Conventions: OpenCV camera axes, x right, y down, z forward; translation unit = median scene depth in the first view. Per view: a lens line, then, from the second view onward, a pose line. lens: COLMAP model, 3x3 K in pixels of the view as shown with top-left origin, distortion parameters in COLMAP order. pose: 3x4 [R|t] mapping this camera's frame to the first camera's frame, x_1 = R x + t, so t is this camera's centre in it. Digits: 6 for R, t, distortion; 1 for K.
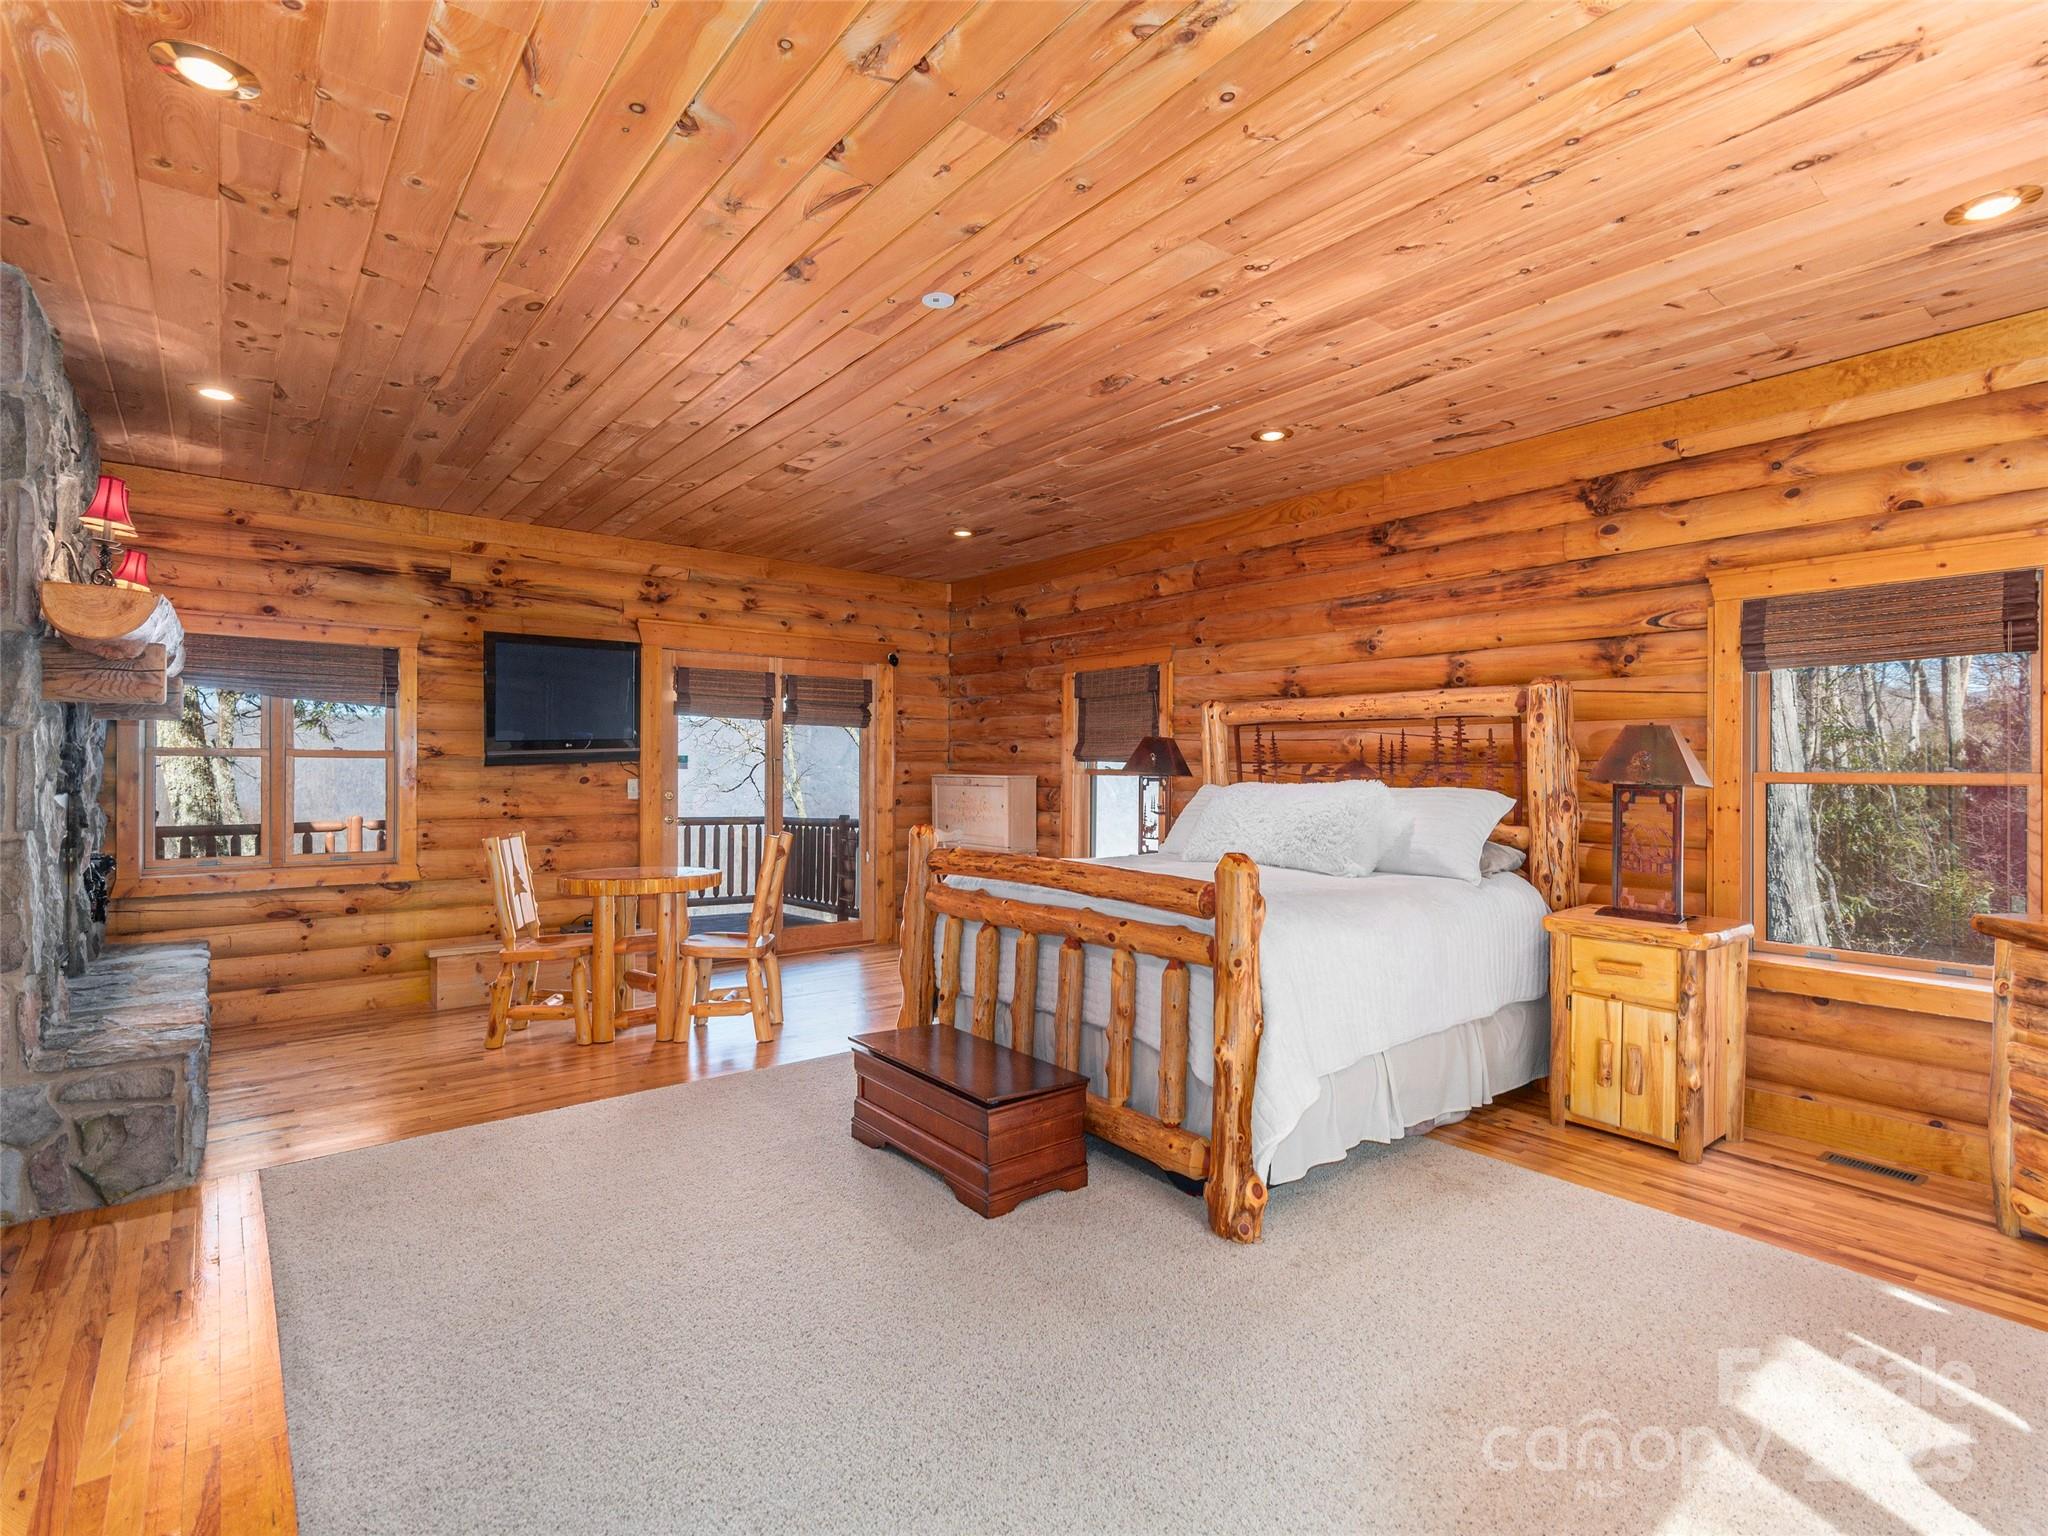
lens RADIAL K [[1011.8, 0, 1024.0], [0, 1011.8, 768.0], [0, 0, 1]] dist [0.007982, 0.000821]
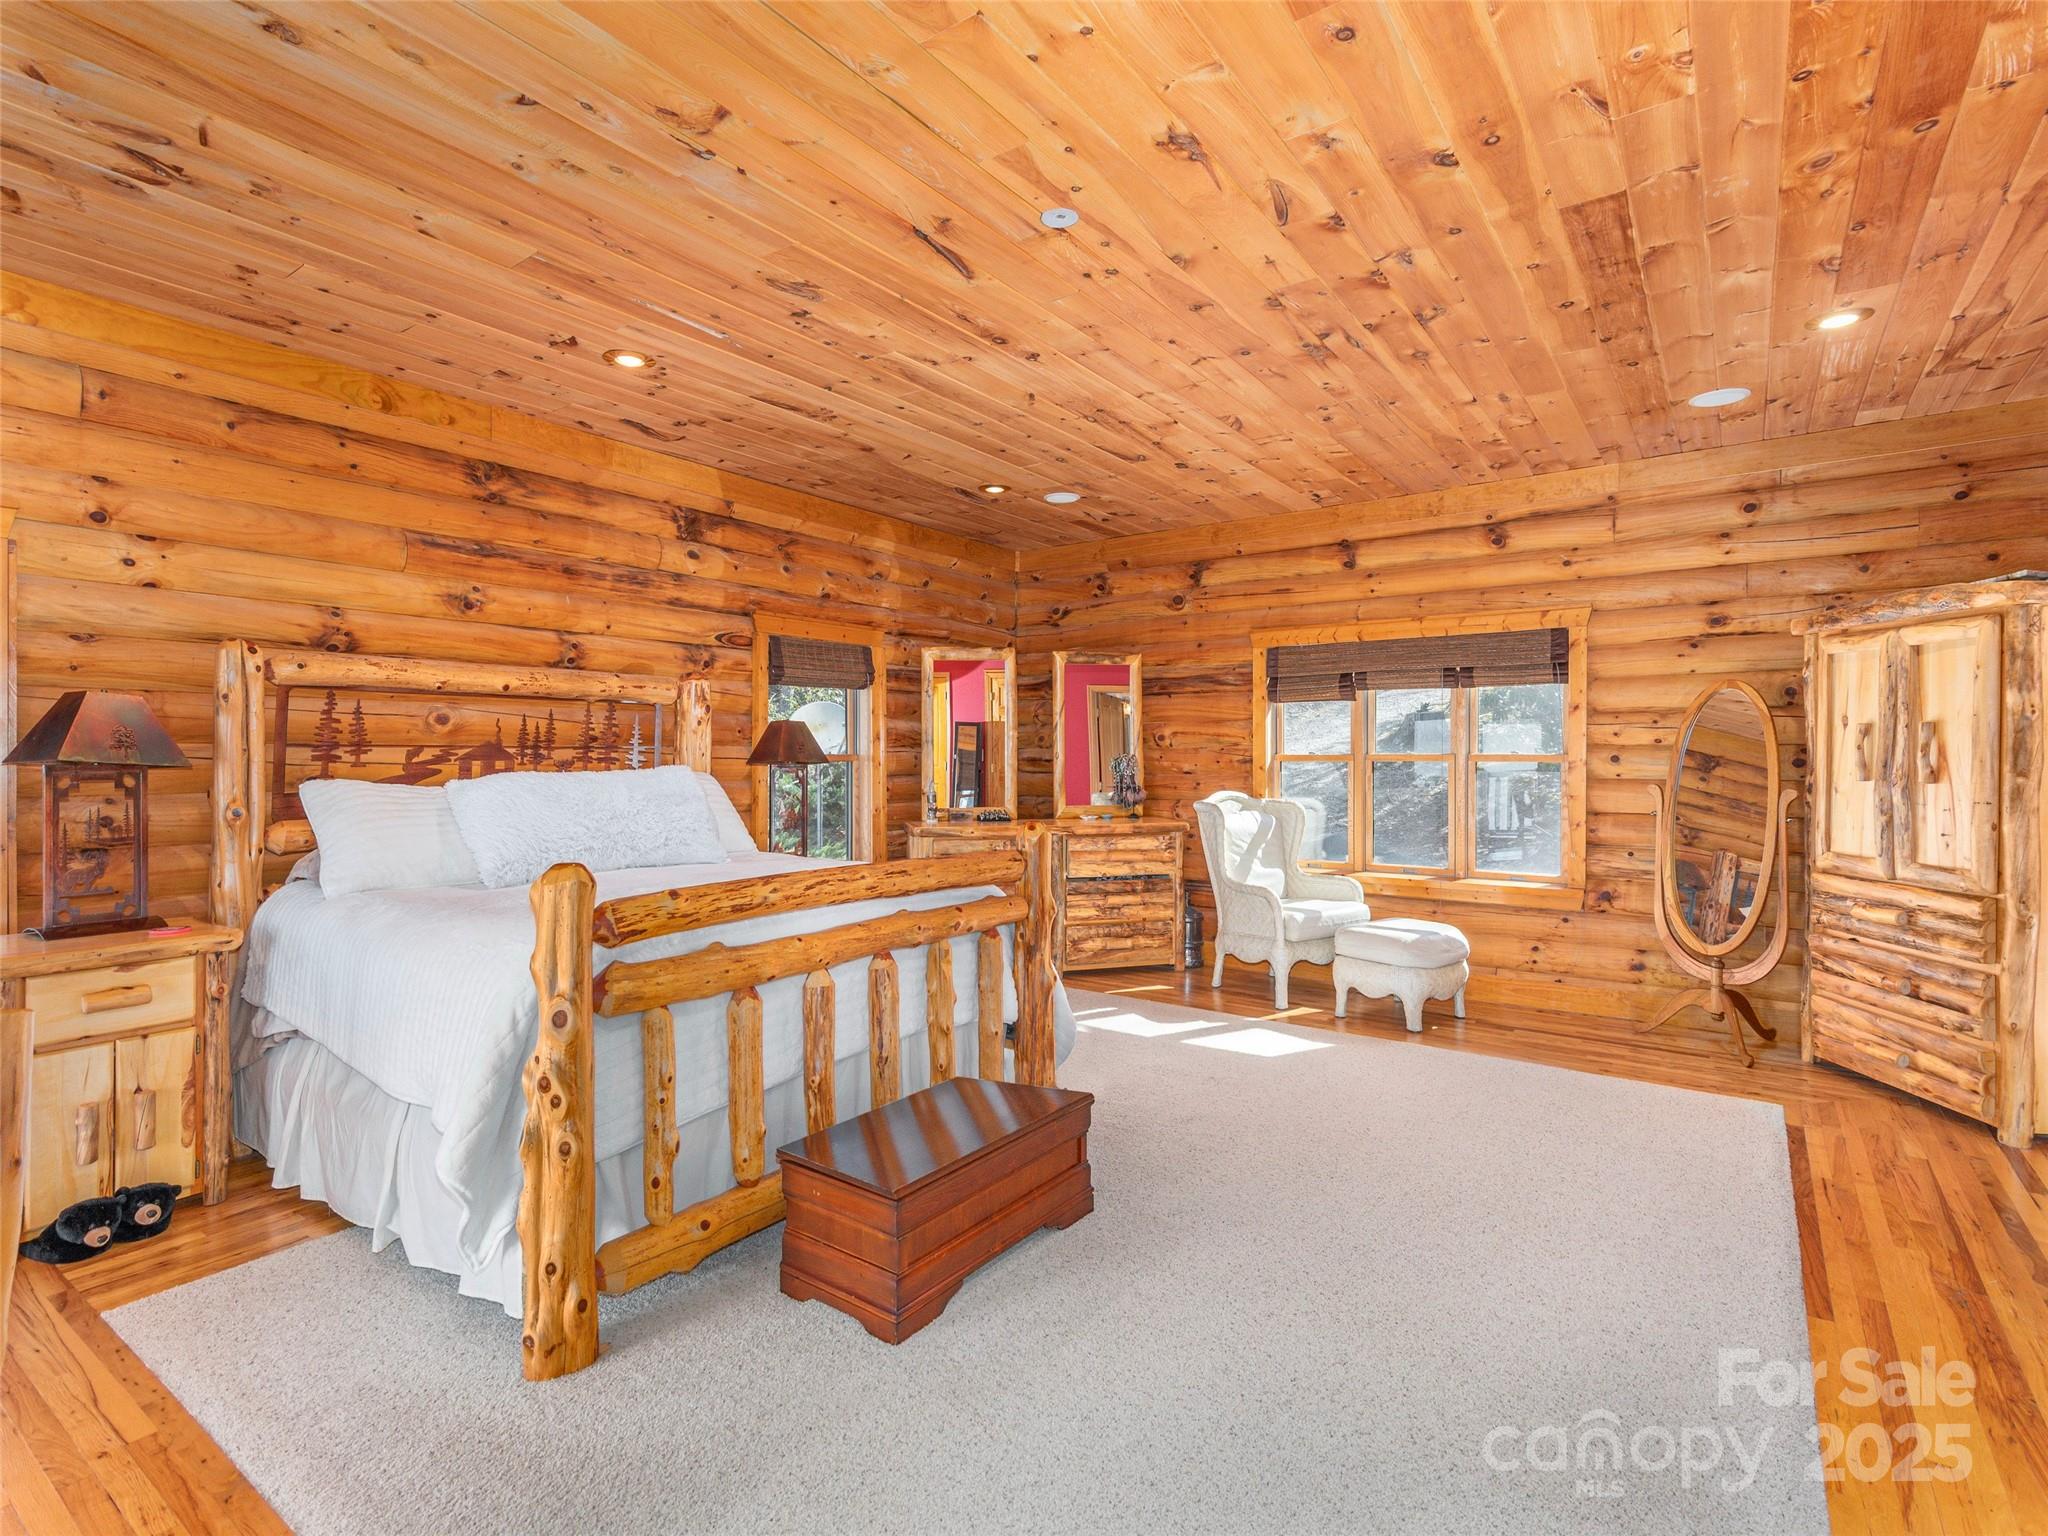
lens RADIAL K [[1011.8, 0, 1024.0], [0, 1011.8, 768.0], [0, 0, 1]] dist [0.007982, 0.000821]
pose [[-0.279042, -0.017727, 0.960115, -0.620177], [-0.000114, 0.999830, 0.018427, -0.003102], [-0.960279, 0.005032, -0.278996, 0.857874]]
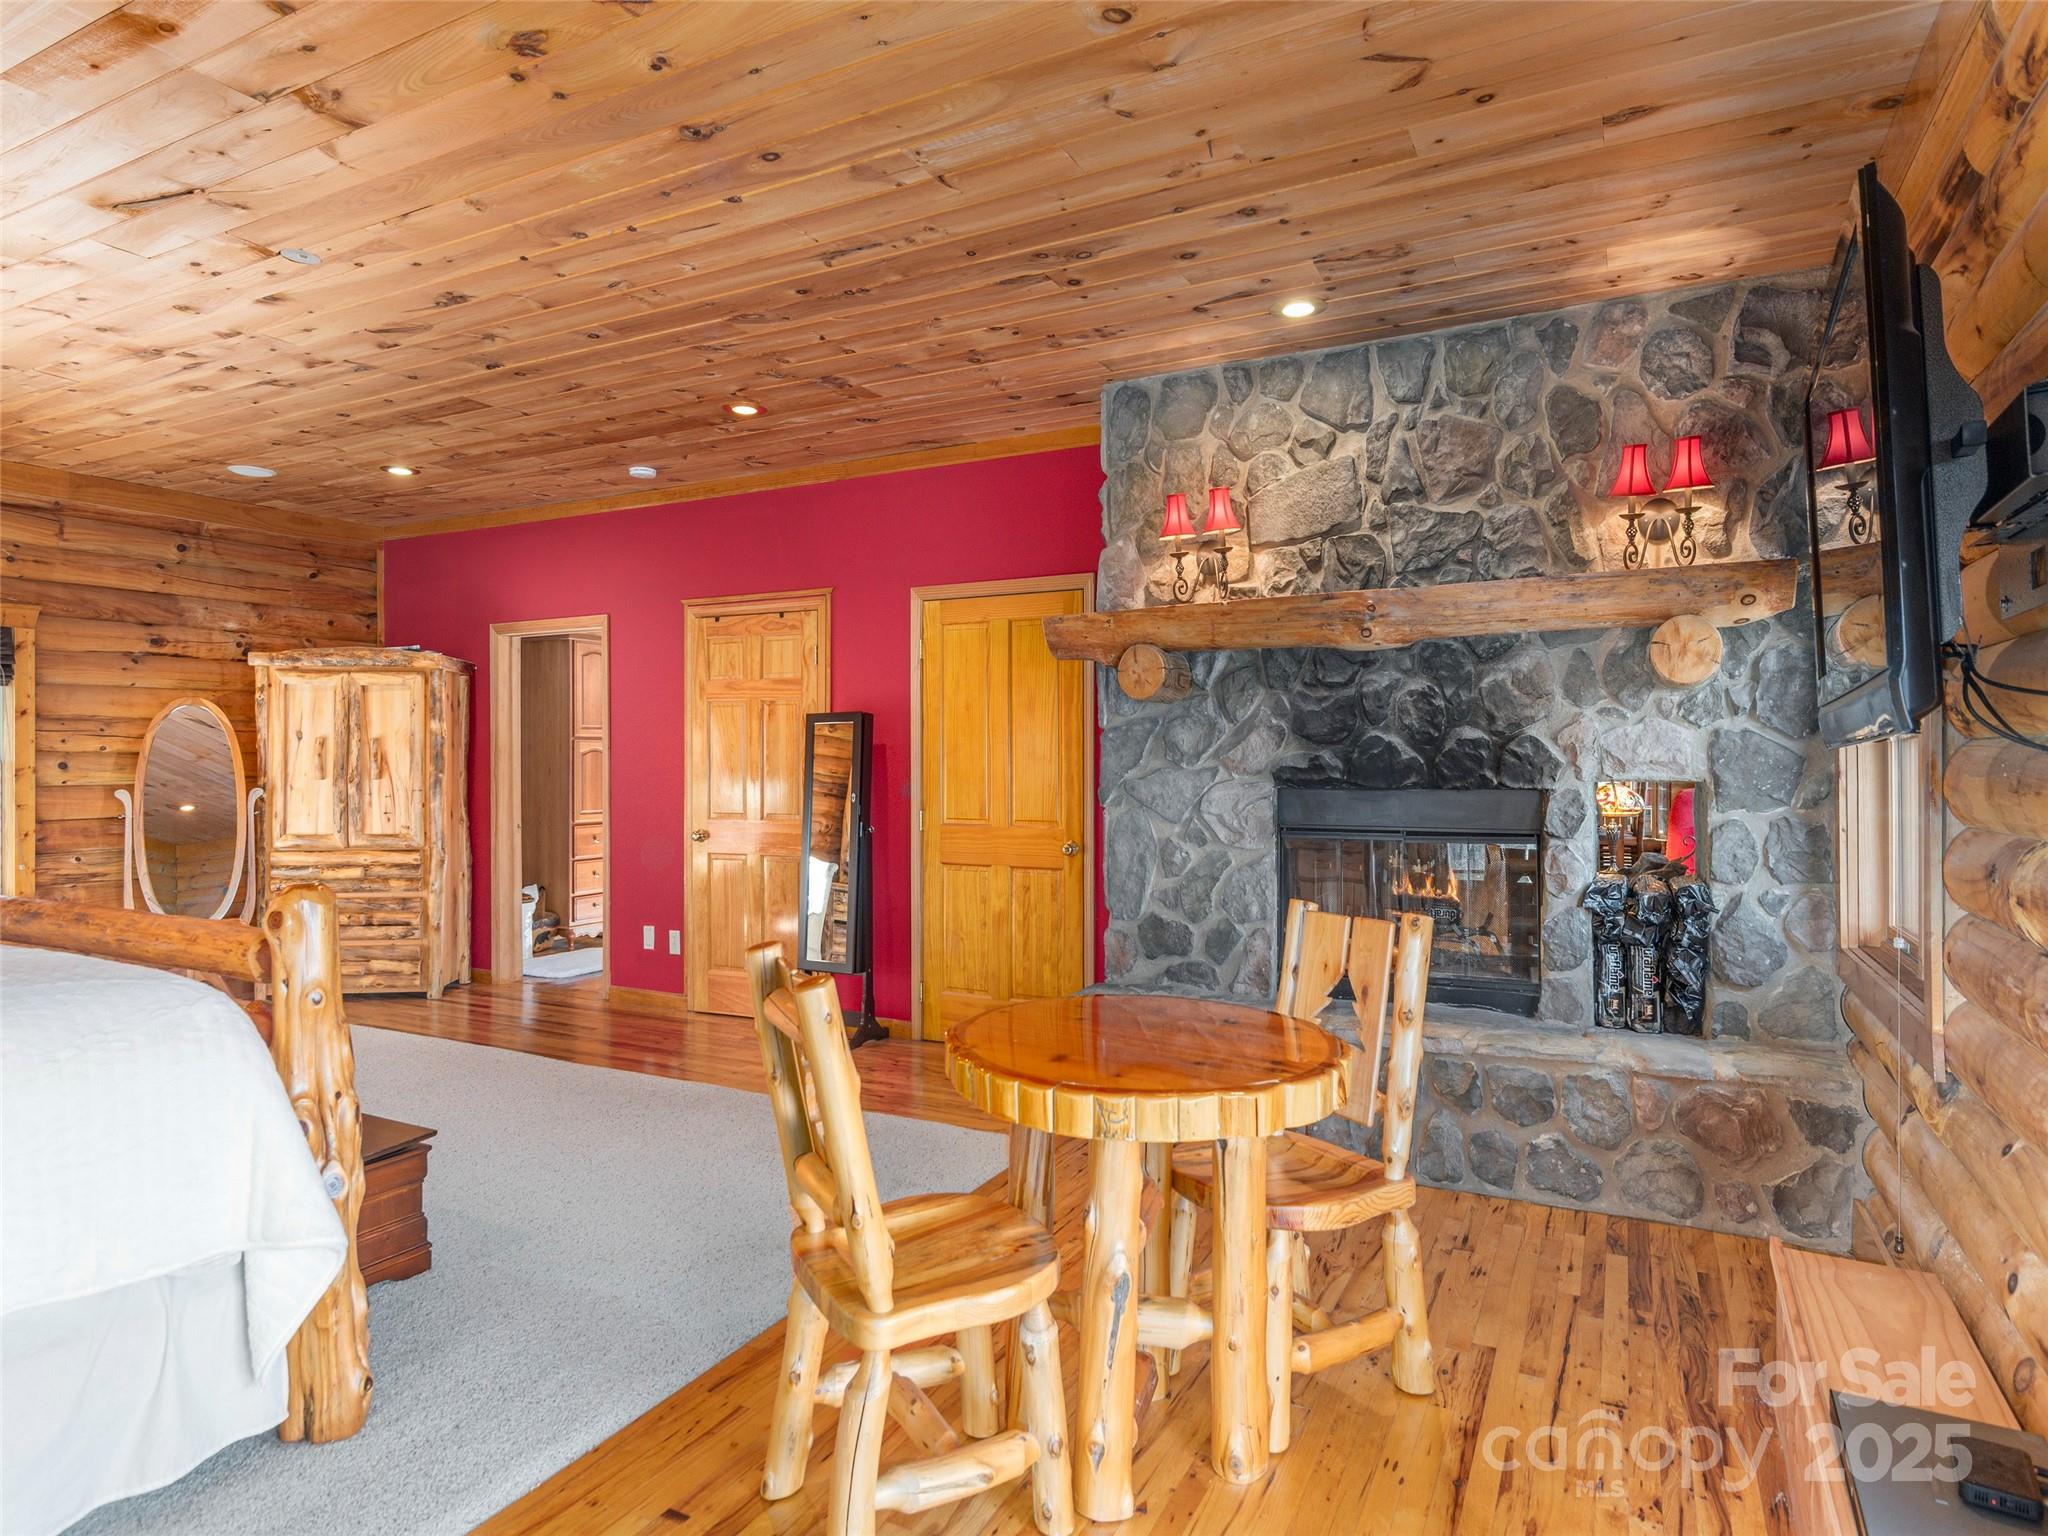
lens RADIAL K [[1147.1, 0, 1024.0], [0, 1147.1, 768.0], [0, 0, 1]] dist [0.000018, 0.000114]
pose [[-0.905940, 0.004672, -0.423380, -0.177239], [0.000164, 0.999943, 0.010684, -0.003553], [0.423406, 0.009609, -0.905889, 1.476541]]
